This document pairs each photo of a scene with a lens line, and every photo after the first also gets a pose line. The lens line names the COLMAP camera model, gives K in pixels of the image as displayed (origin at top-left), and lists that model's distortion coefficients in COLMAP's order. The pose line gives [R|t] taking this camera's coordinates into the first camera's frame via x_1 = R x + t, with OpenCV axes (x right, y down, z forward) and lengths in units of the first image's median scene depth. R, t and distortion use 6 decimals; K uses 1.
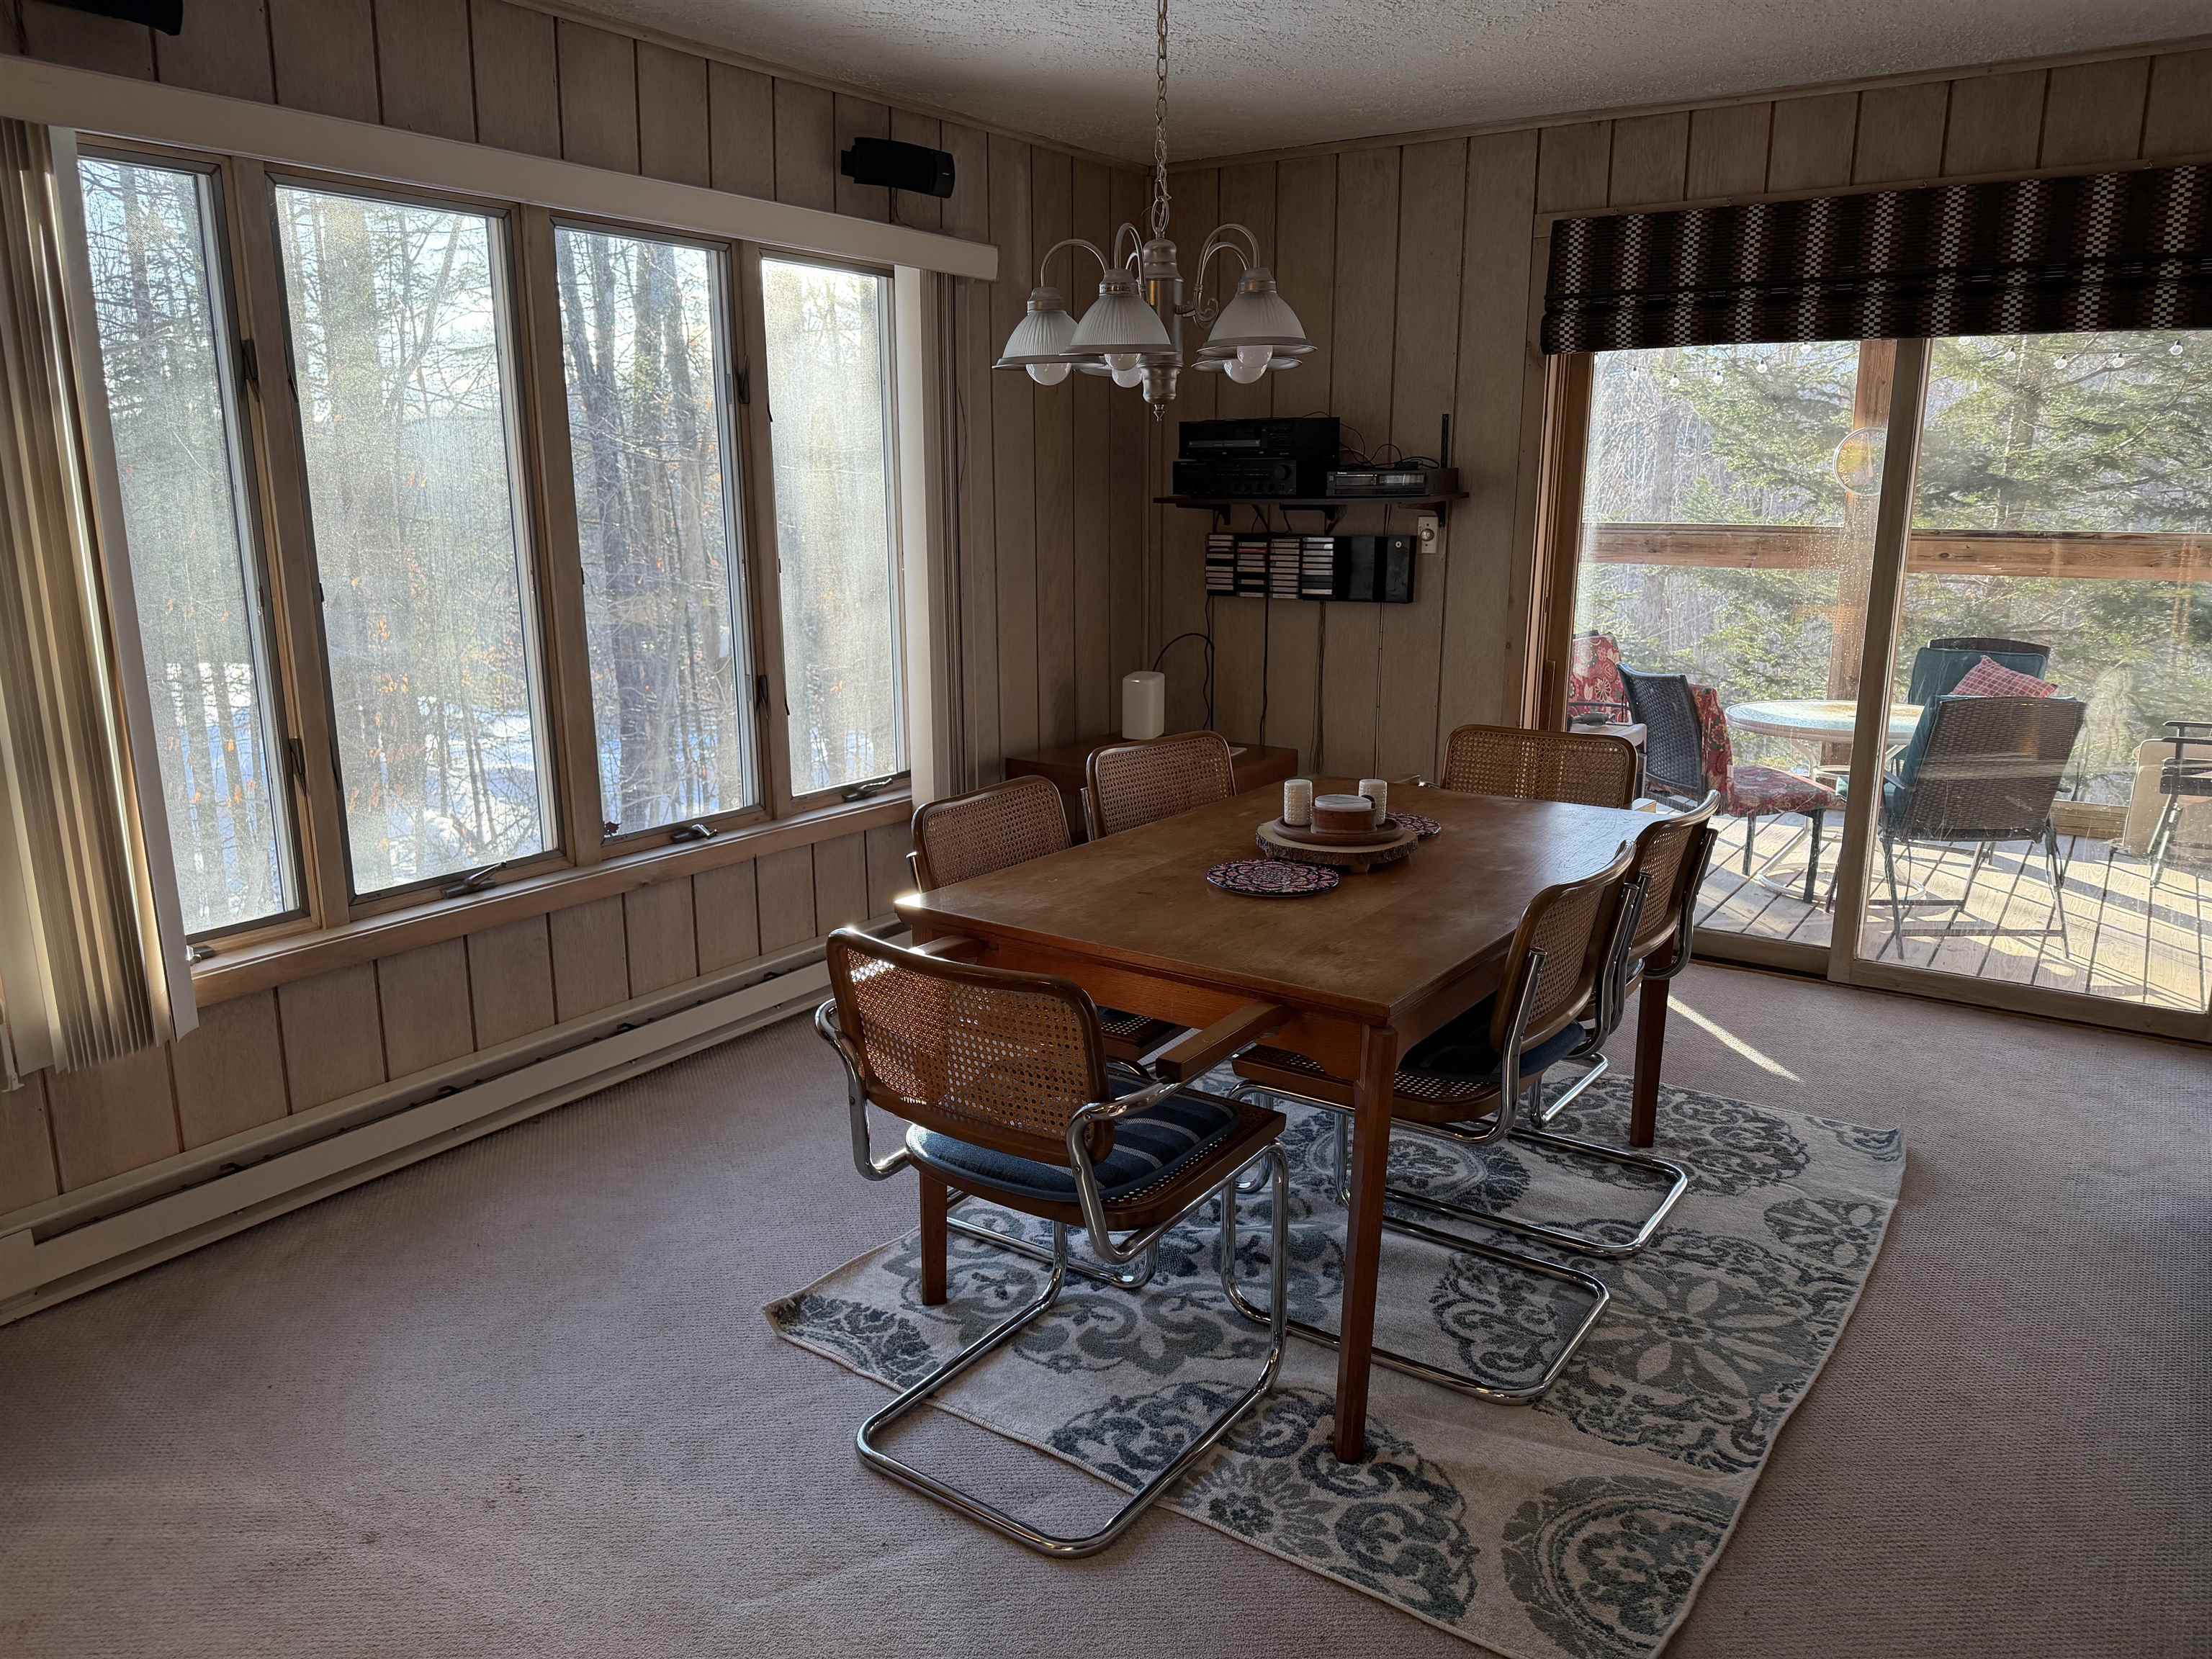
lens RADIAL K [[1549.1, 0, 1093.9], [0, 1549.1, 839.2], [0, 0, 1]] dist [0.054894, -0.058660]
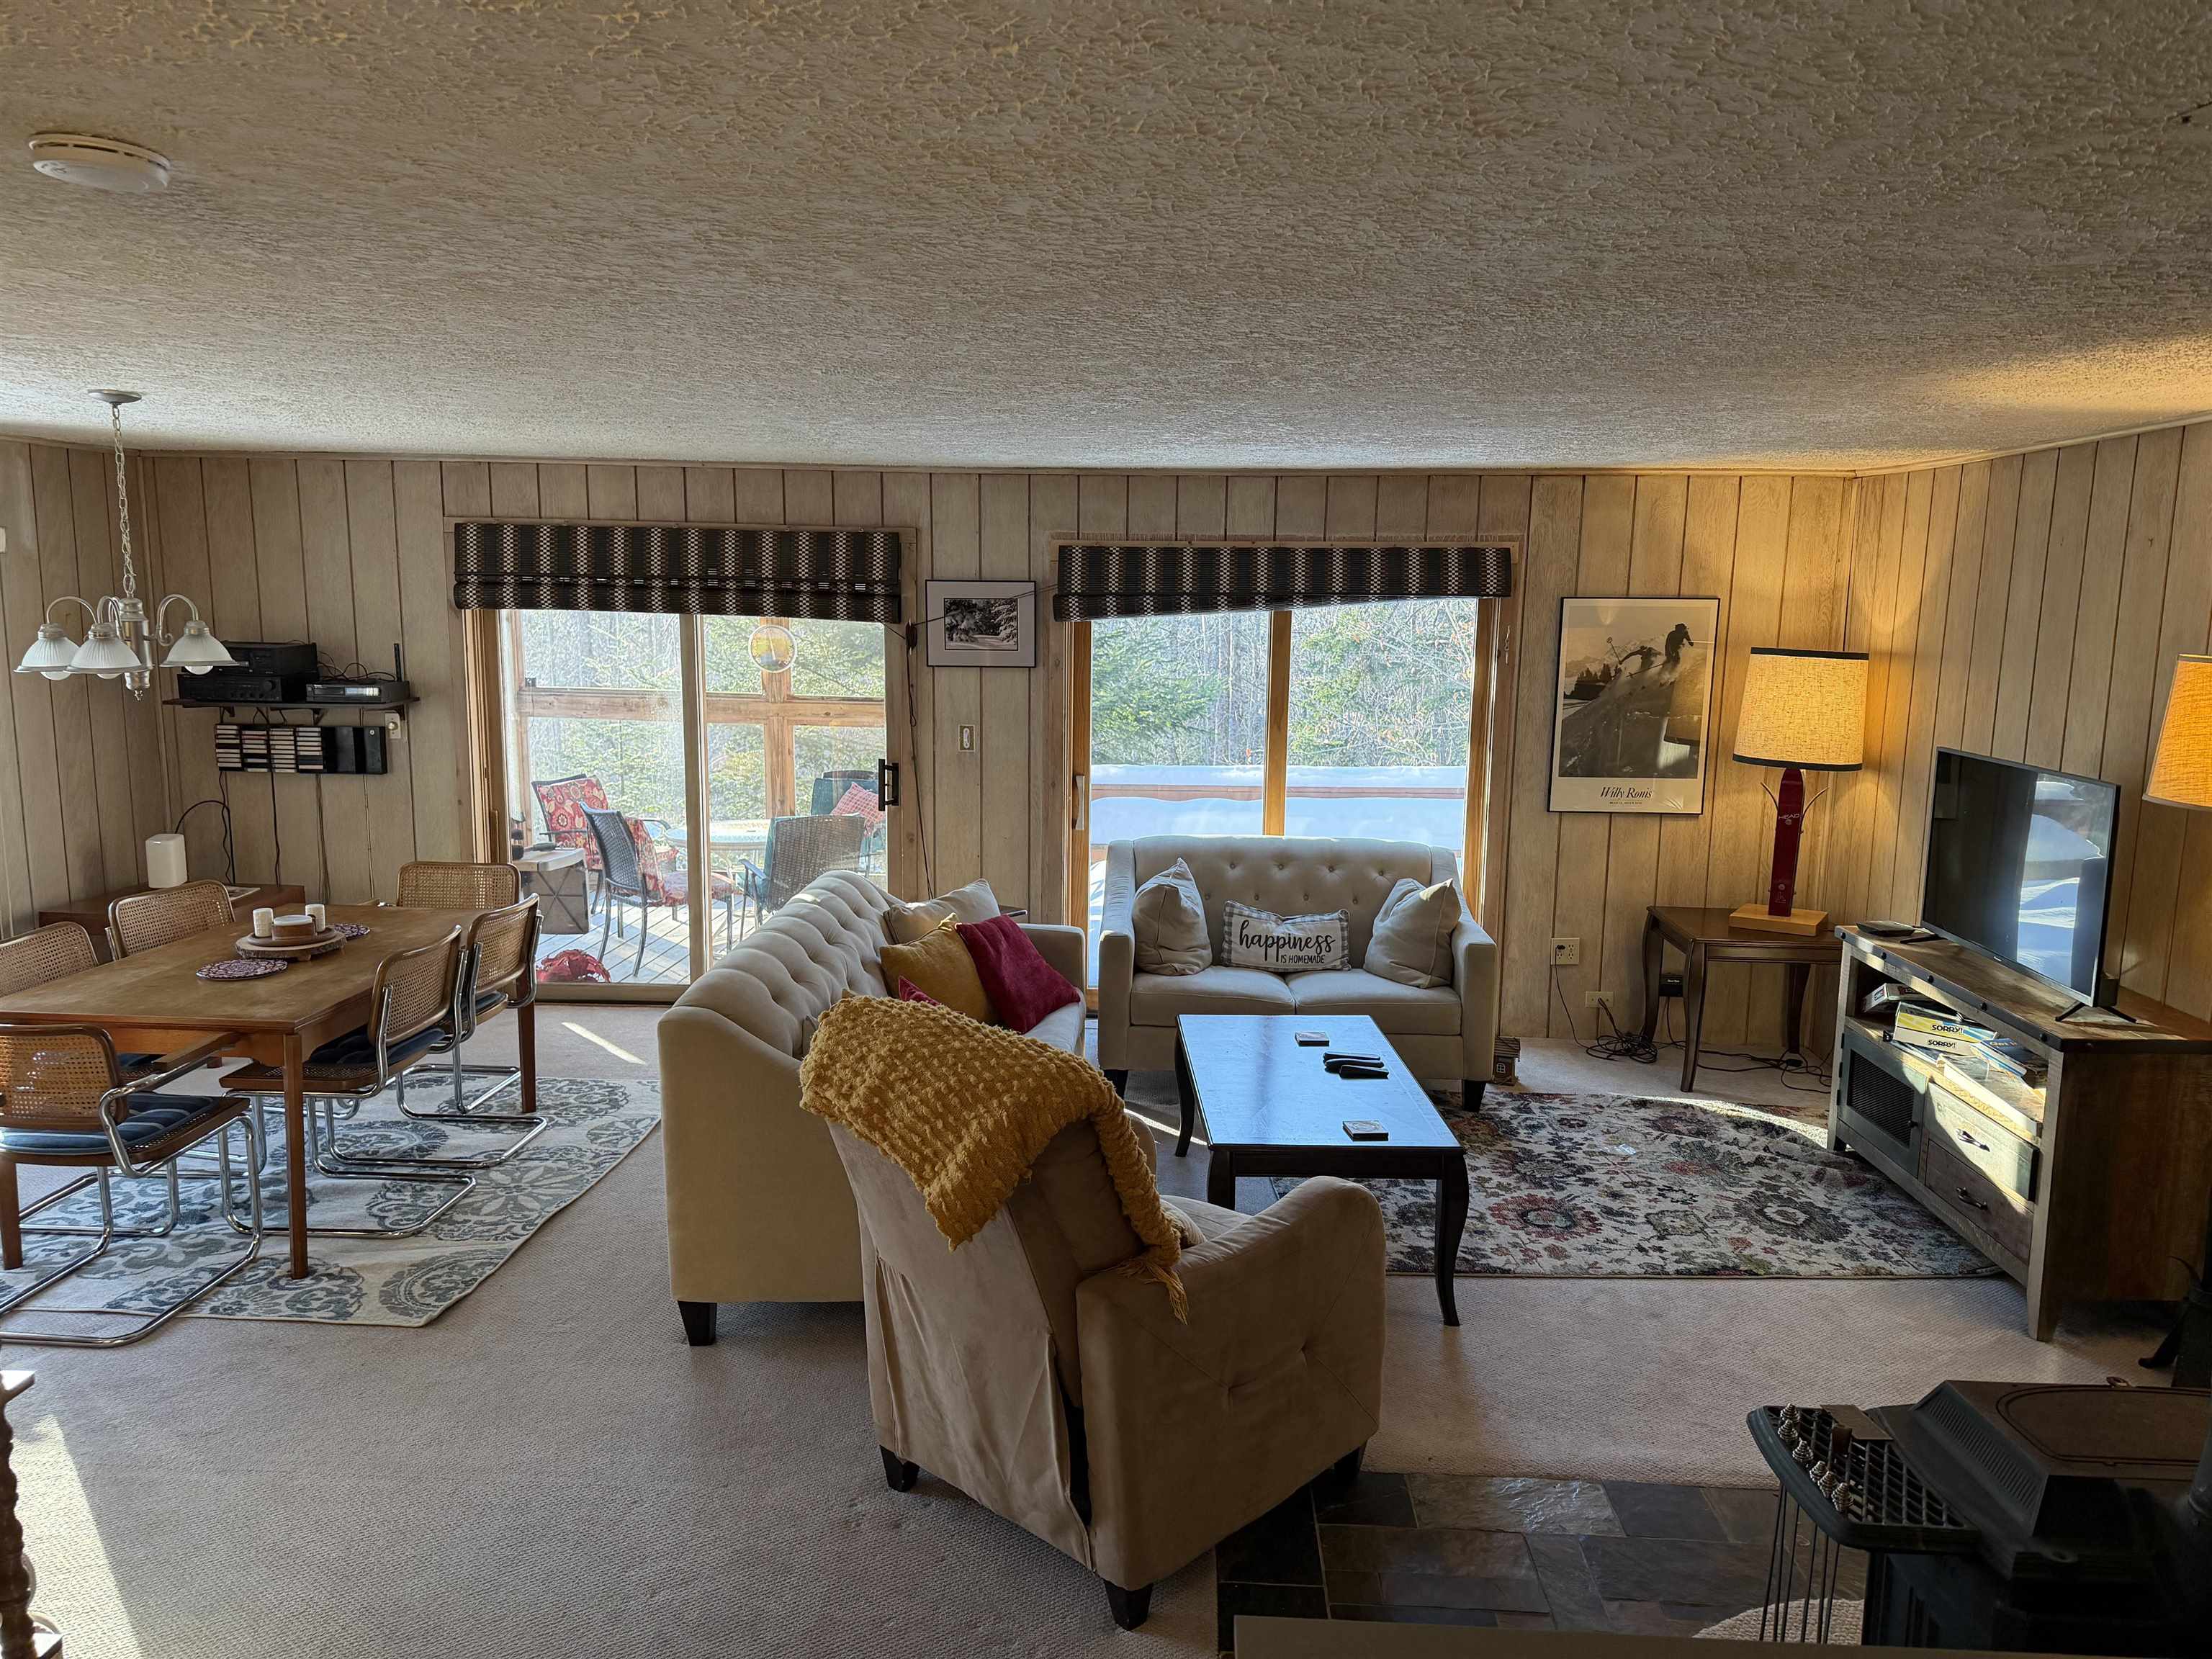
lens RADIAL K [[1549.1, 0, 1093.9], [0, 1549.1, 839.2], [0, 0, 1]] dist [0.054894, -0.058660]
pose [[0.854838, -0.066281, 0.514644, 0.038112], [0.101311, 0.994040, -0.040257, 0.043611], [-0.508908, 0.086553, 0.856458, -0.857959]]
